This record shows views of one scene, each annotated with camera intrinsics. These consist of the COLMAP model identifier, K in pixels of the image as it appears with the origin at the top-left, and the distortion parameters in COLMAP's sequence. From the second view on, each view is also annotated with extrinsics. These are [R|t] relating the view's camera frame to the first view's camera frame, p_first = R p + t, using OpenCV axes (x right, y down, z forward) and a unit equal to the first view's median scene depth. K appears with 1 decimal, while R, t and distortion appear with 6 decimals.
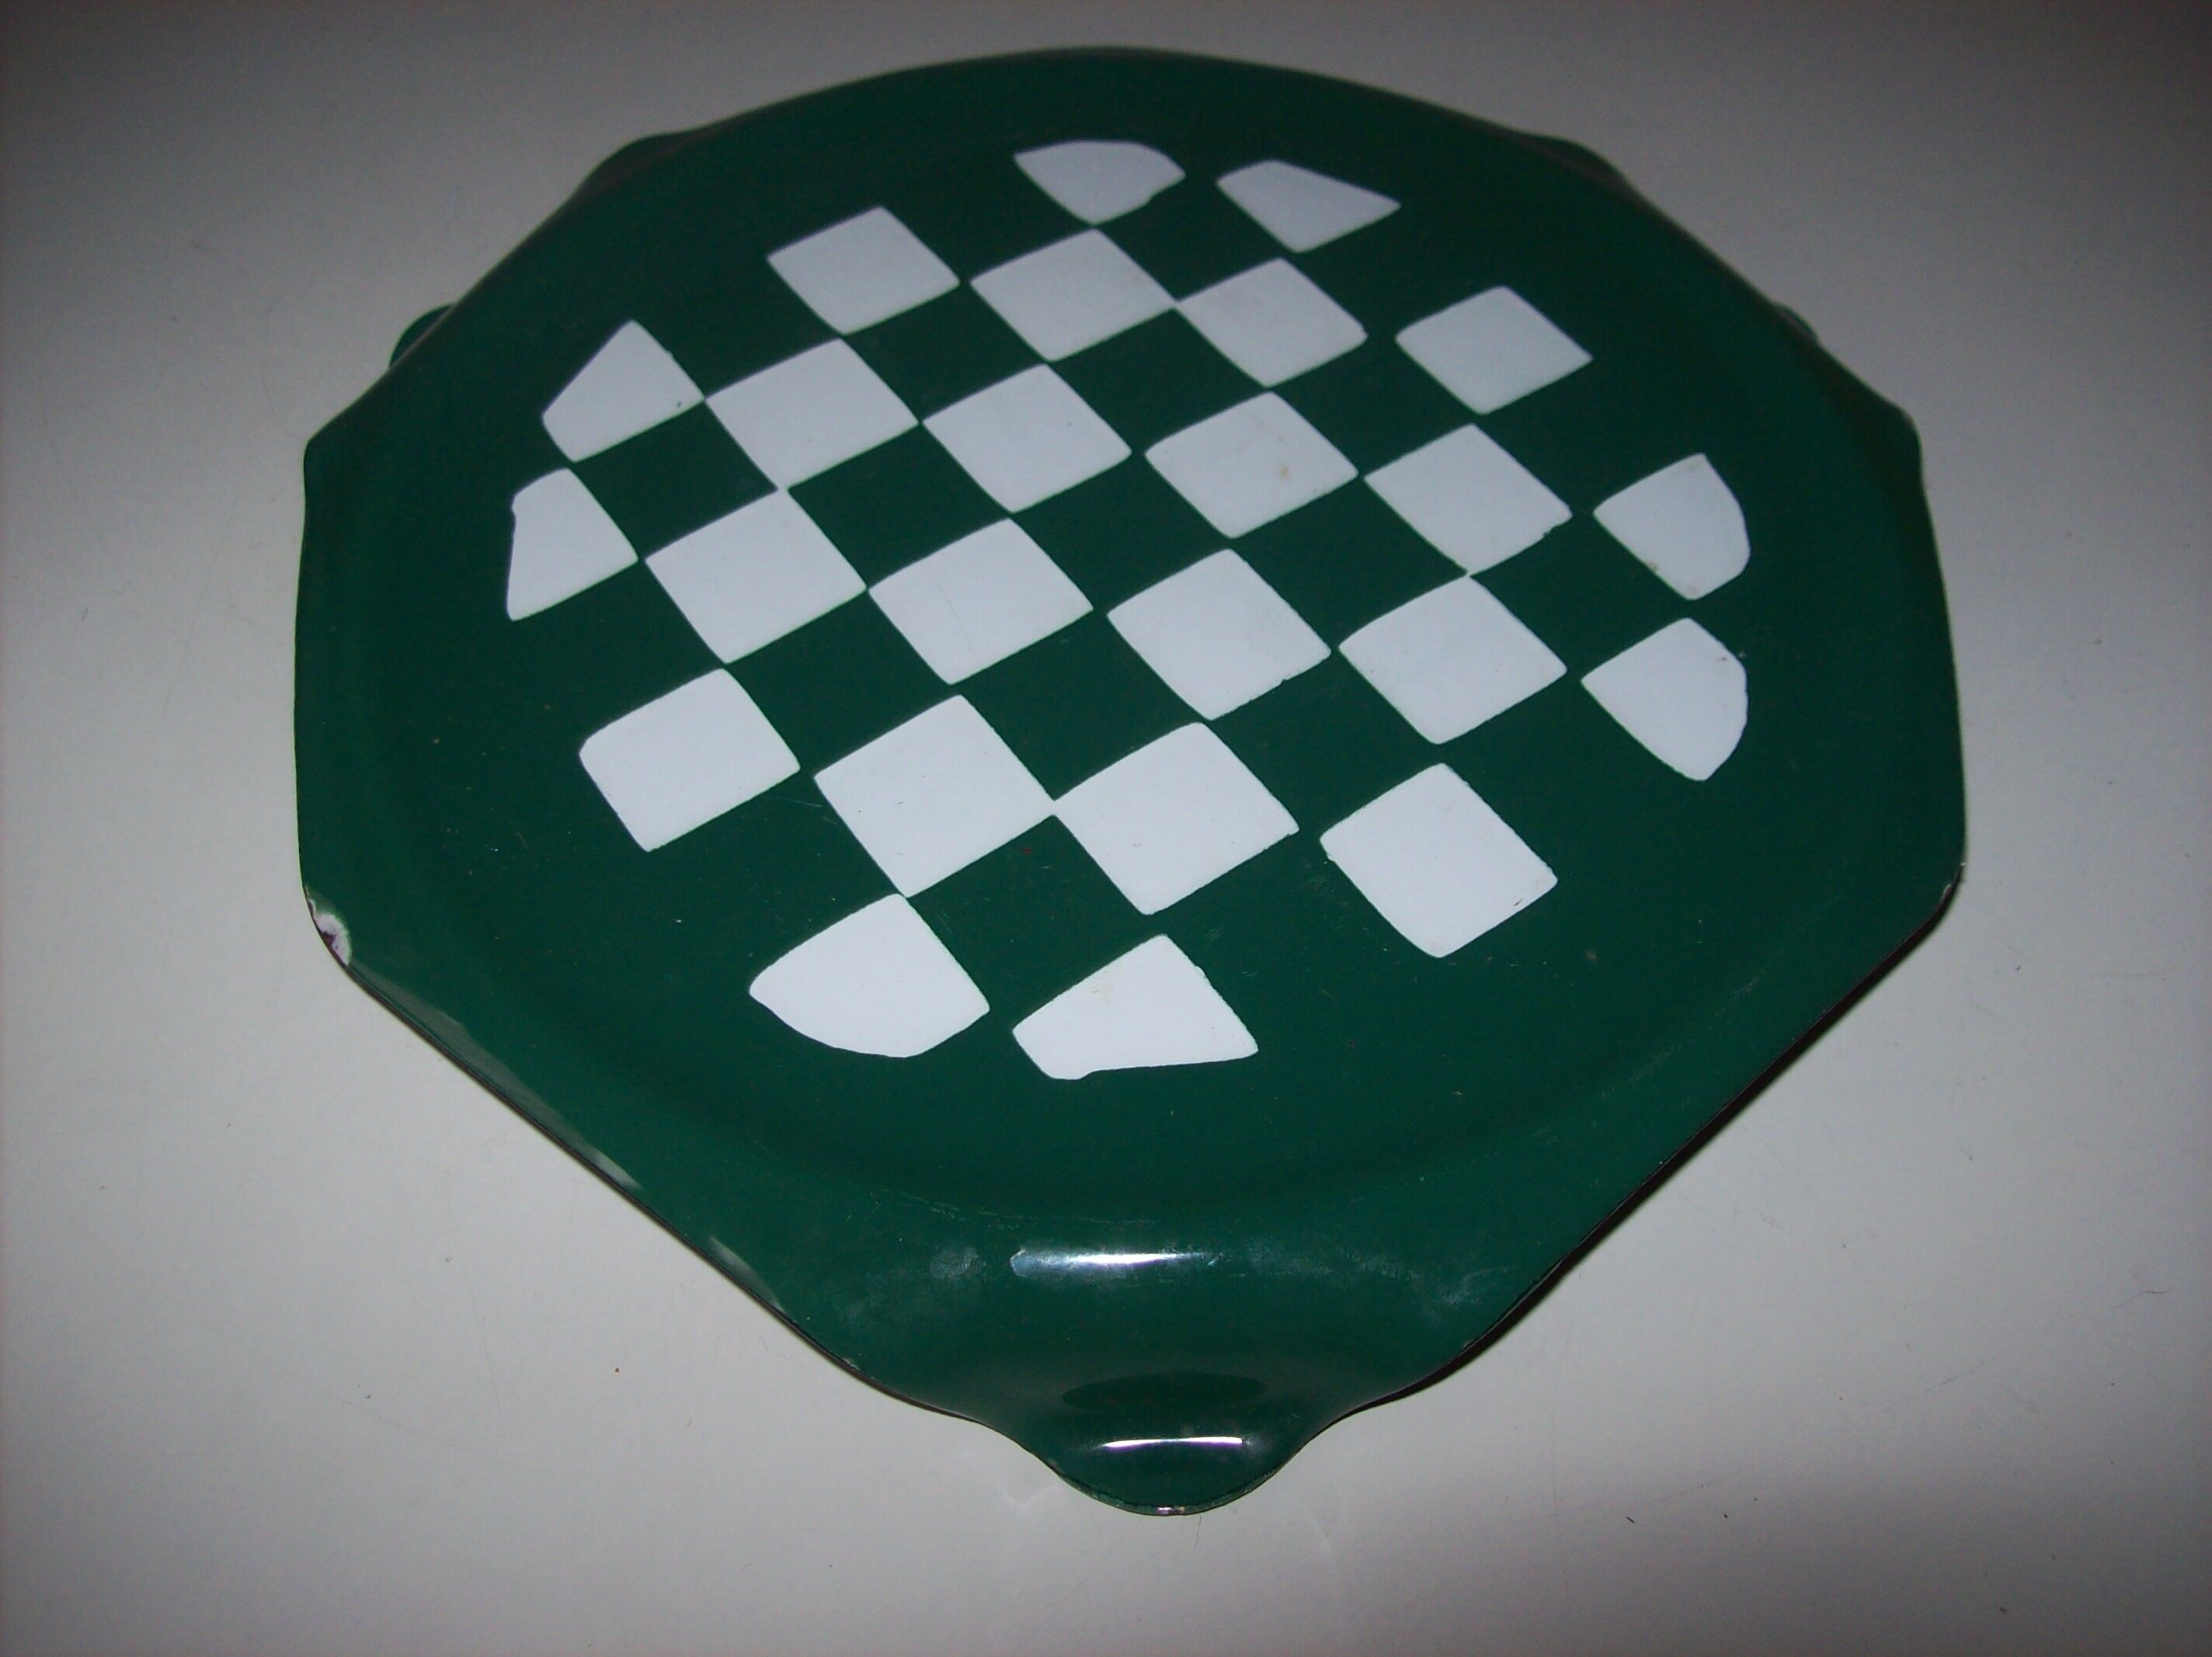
lens RADIAL K [[2327.0, 0, 1111.4], [0, 2327.0, 821.4], [0, 0, 1]] dist [-0.126440, 0.000000]
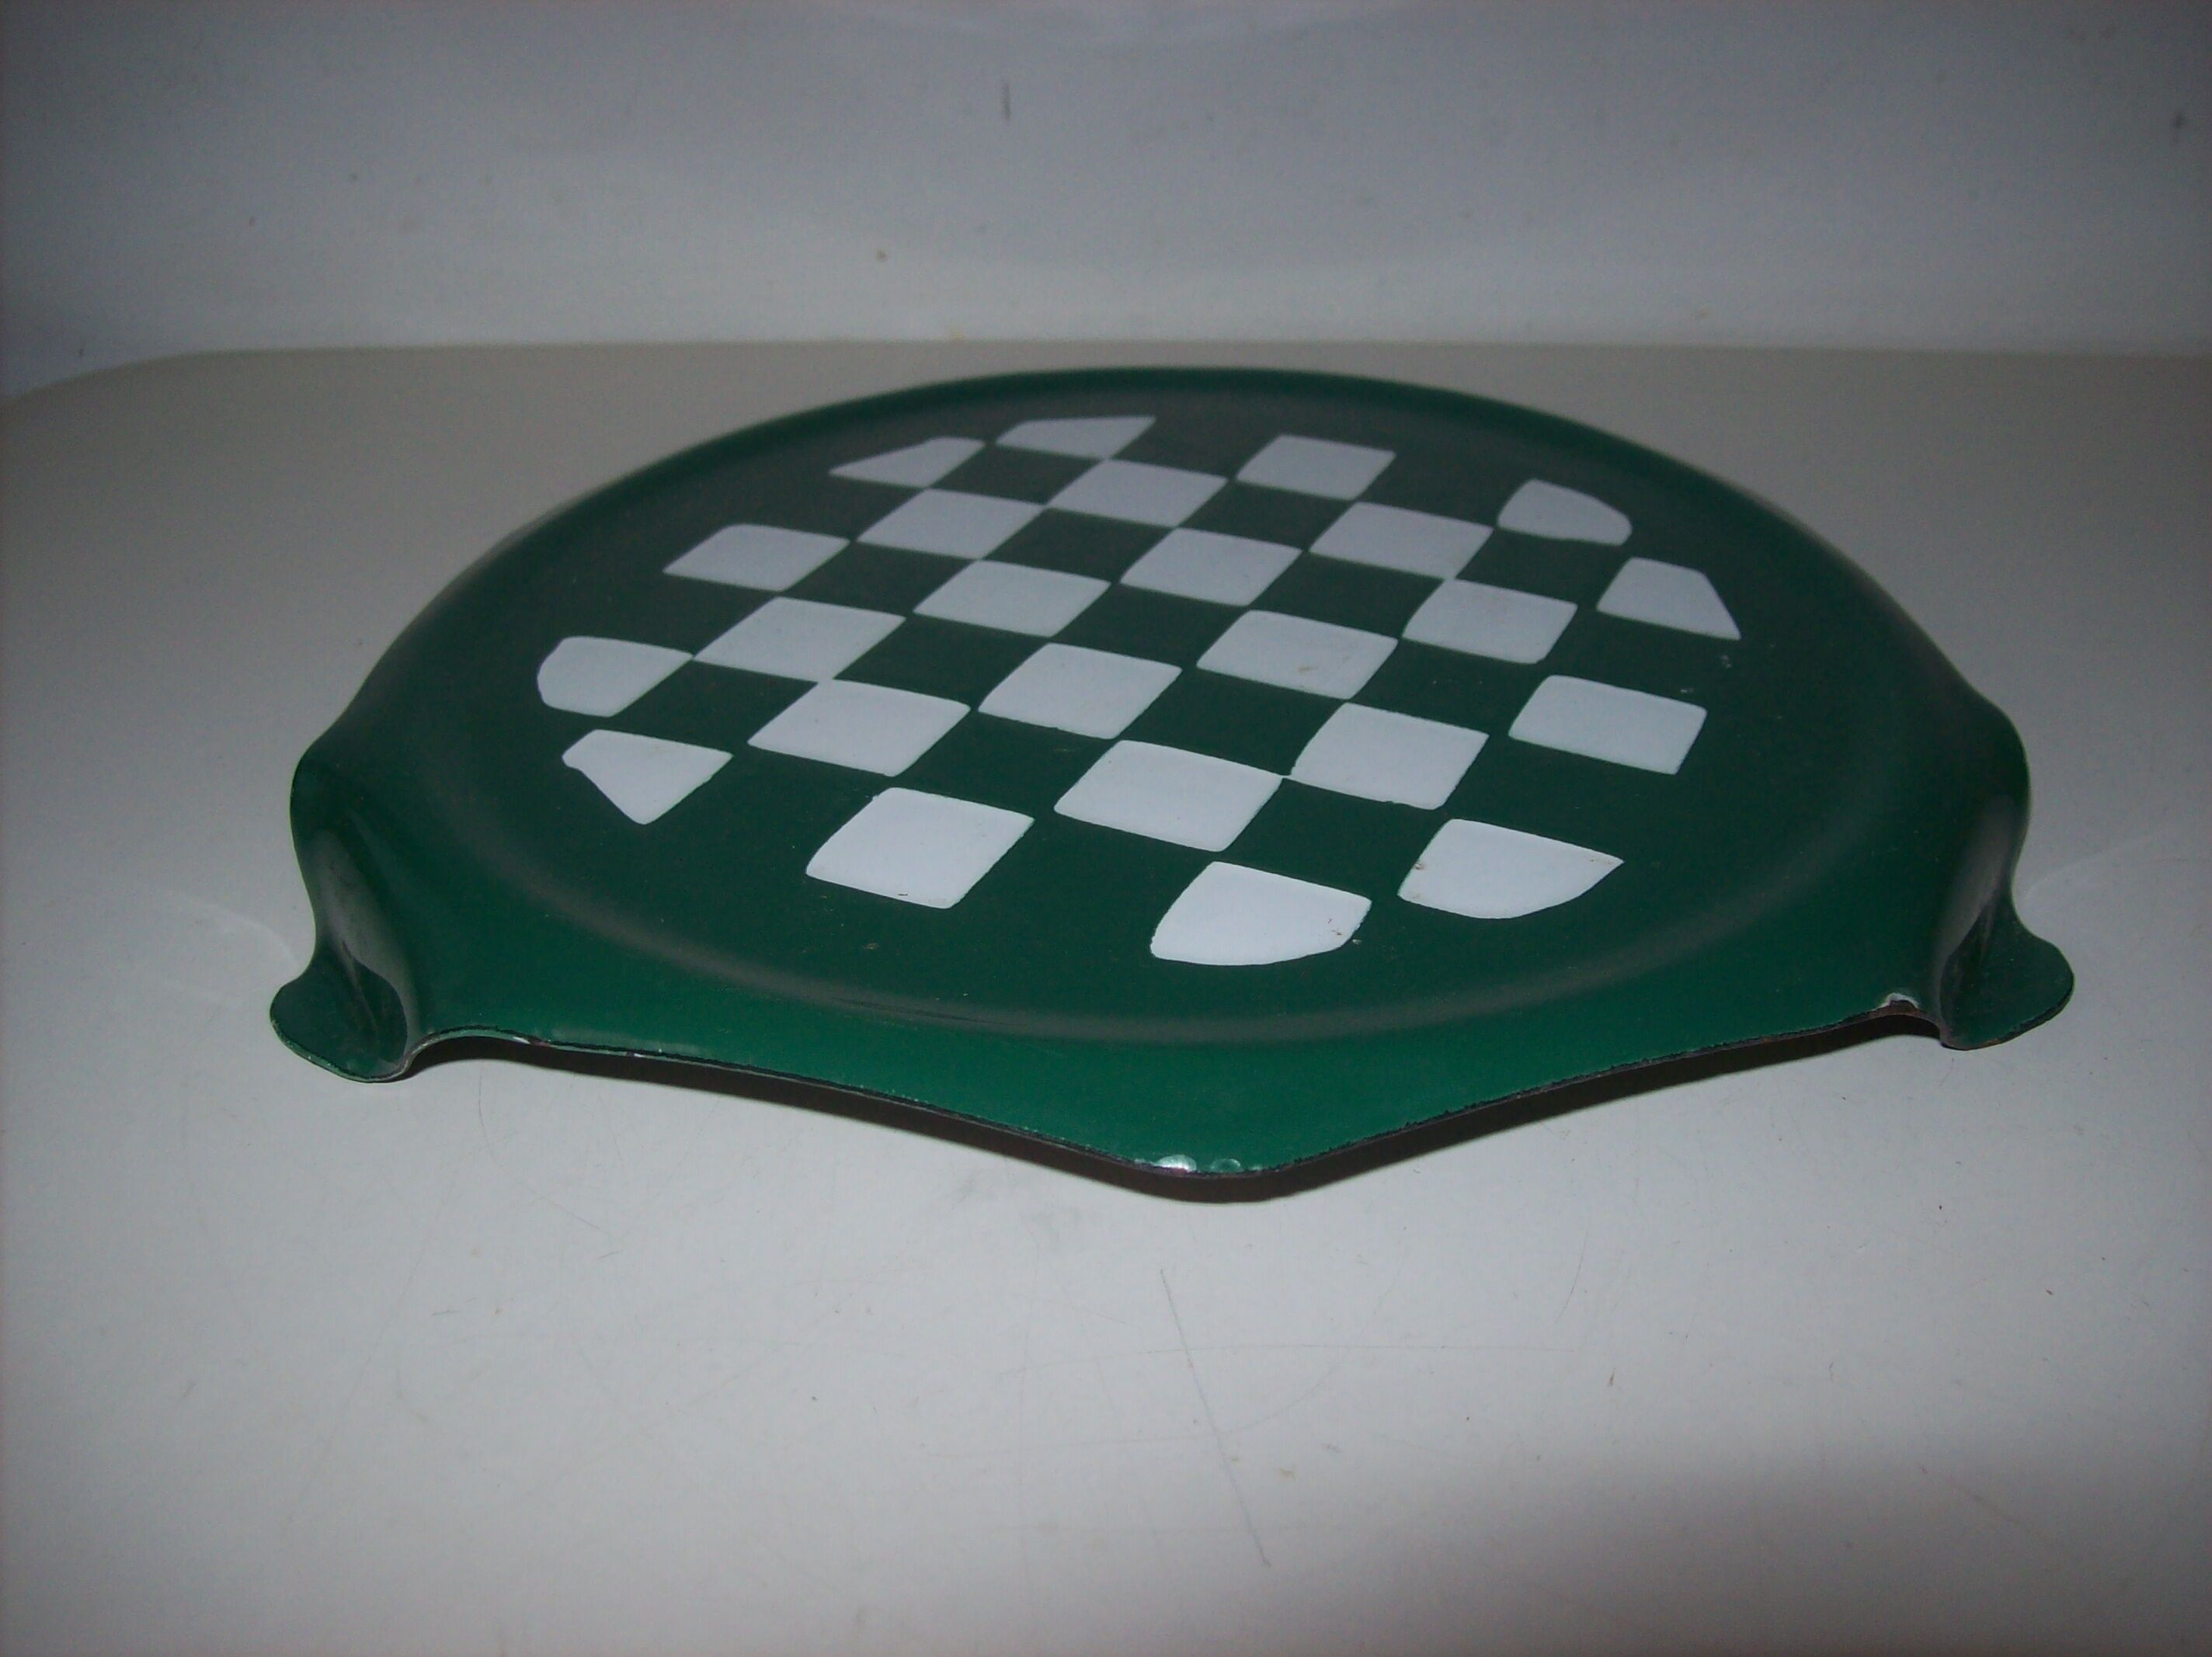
lens RADIAL K [[2327.0, 0, 1110.5], [0, 2327.0, 820.8], [0, 0, 1]] dist [-0.126440, 0.000000]
pose [[0.497260, 0.437011, -0.749502, 0.826803], [-0.697218, 0.715418, -0.045435, -0.002452], [0.516352, 0.545159, 0.660441, 0.356454]]
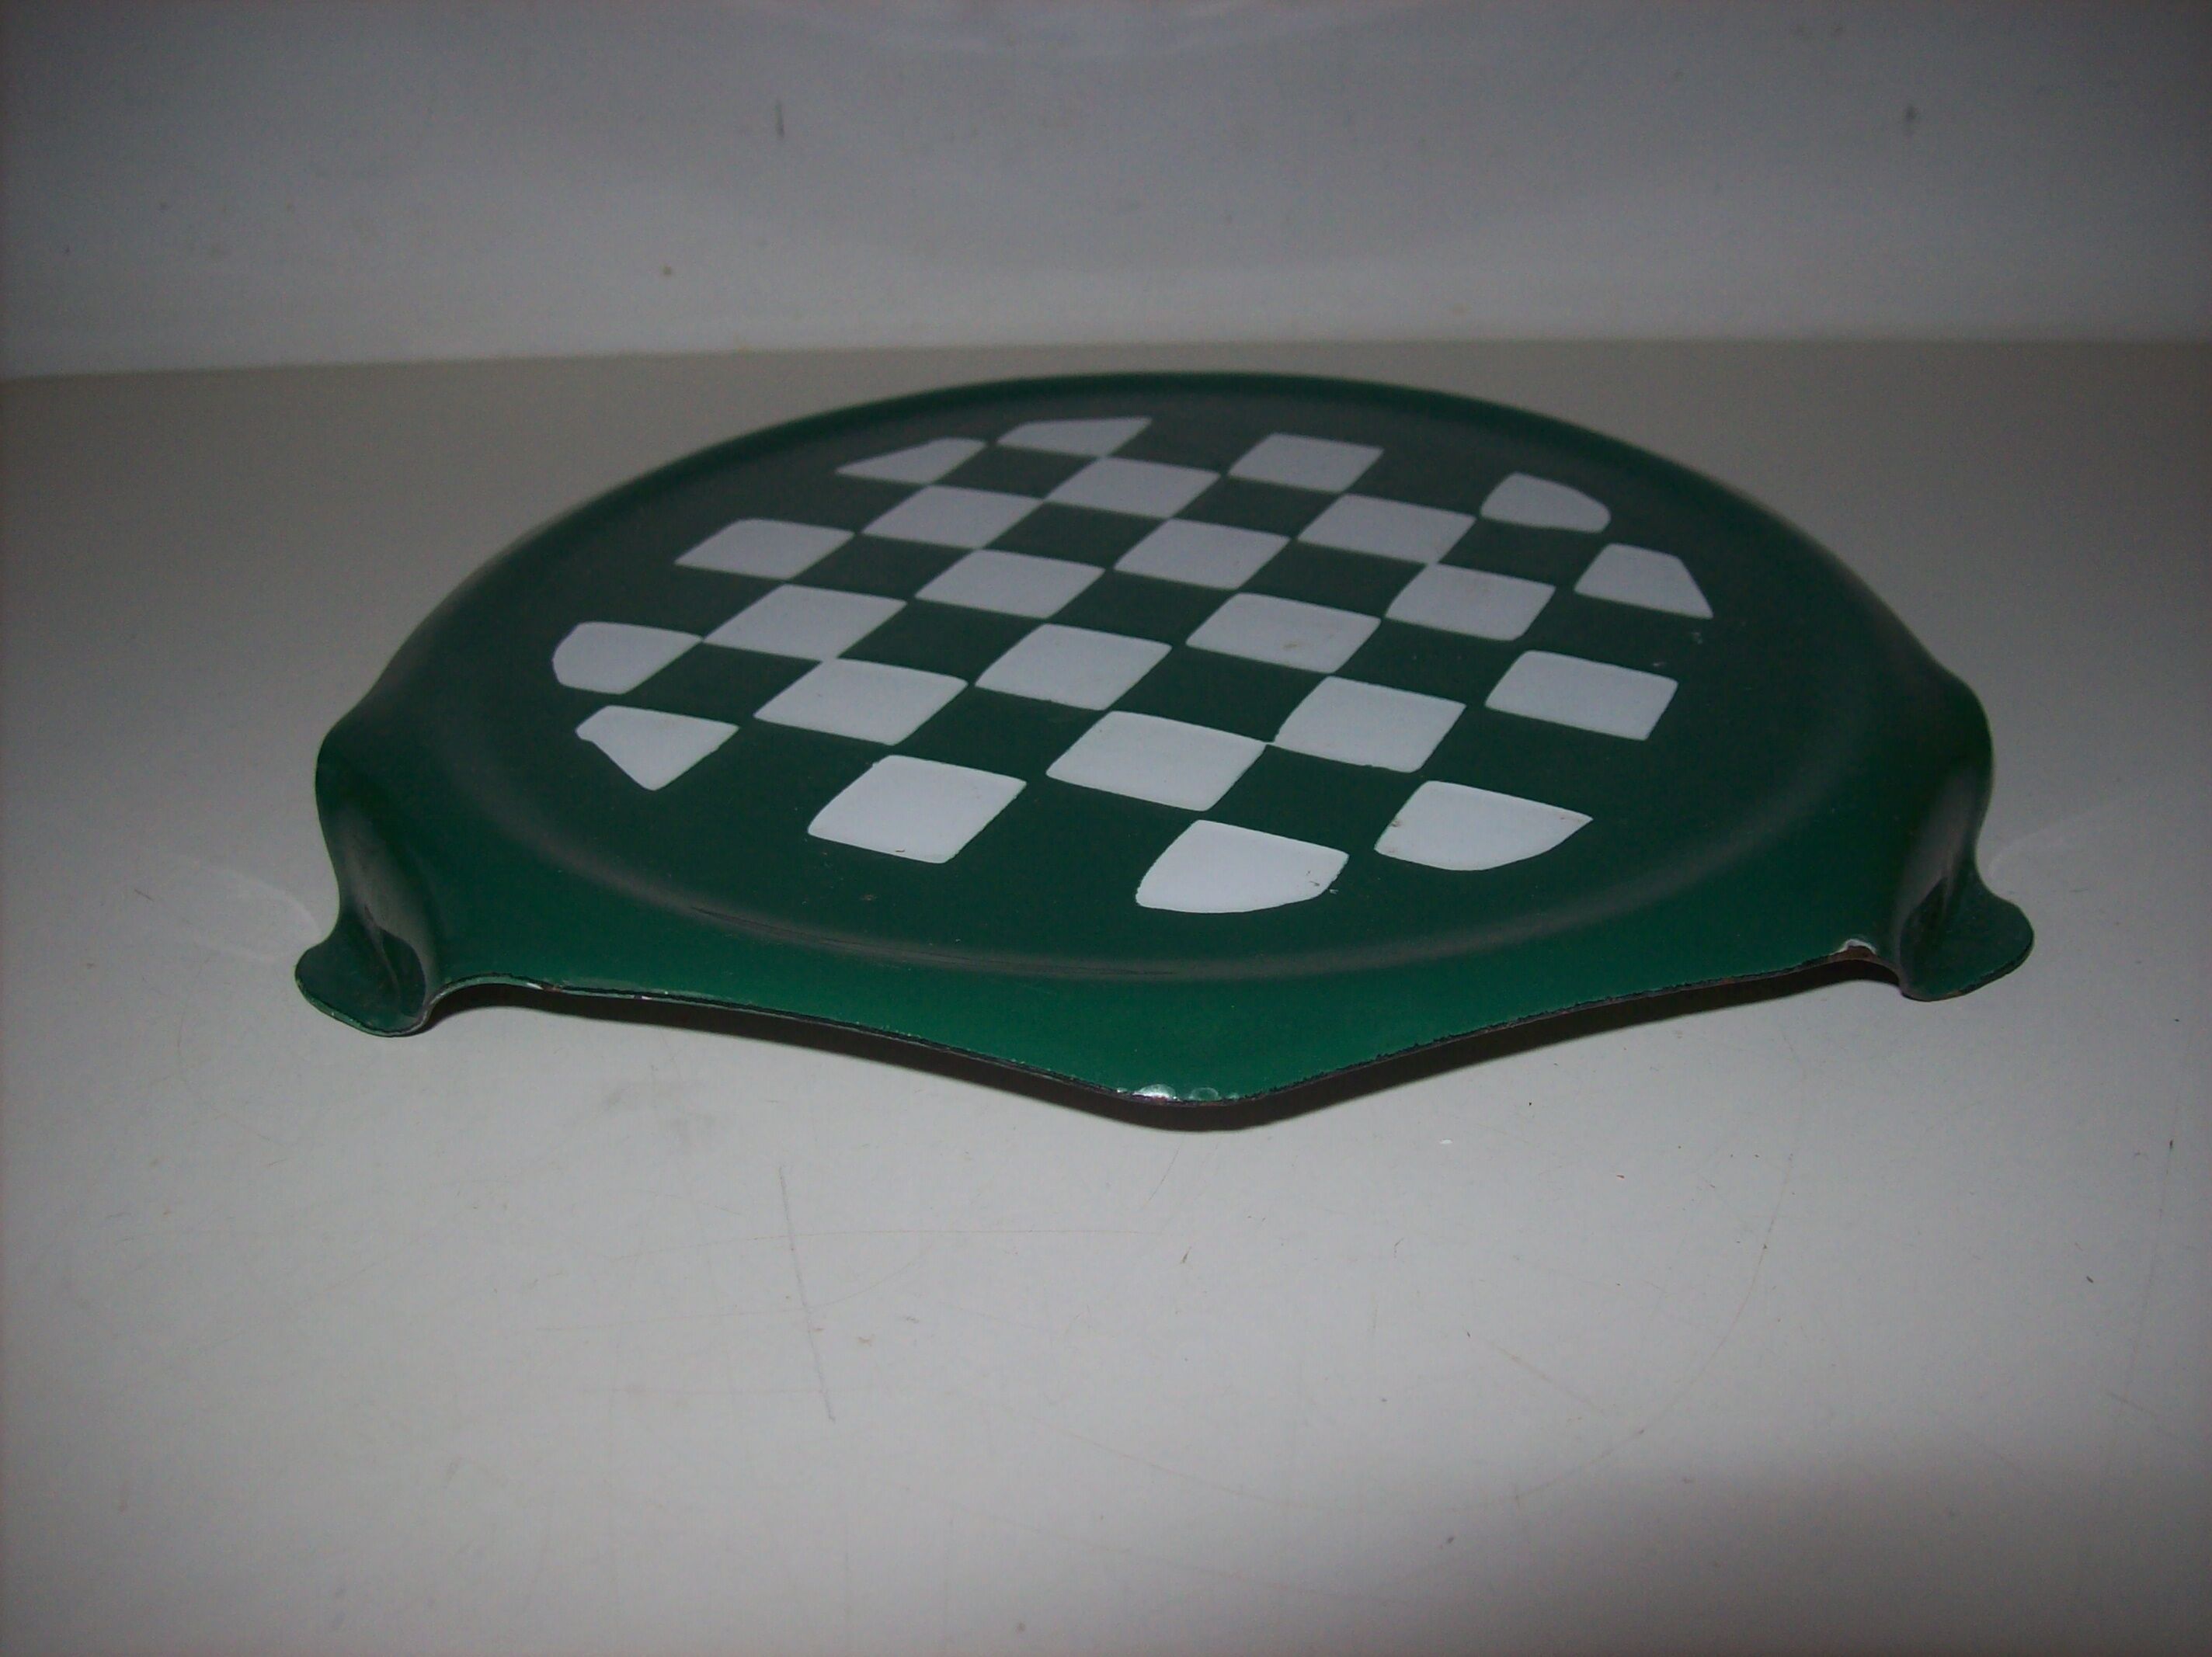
lens RADIAL K [[2327.0, 0, 1118.3], [0, 2327.0, 819.8], [0, 0, 1]] dist [-0.126440, 0.000000]
pose [[0.493957, 0.418394, -0.762203, 0.877582], [-0.693951, 0.717867, -0.055669, 0.014244], [0.523869, 0.556429, 0.644941, 0.357576]]
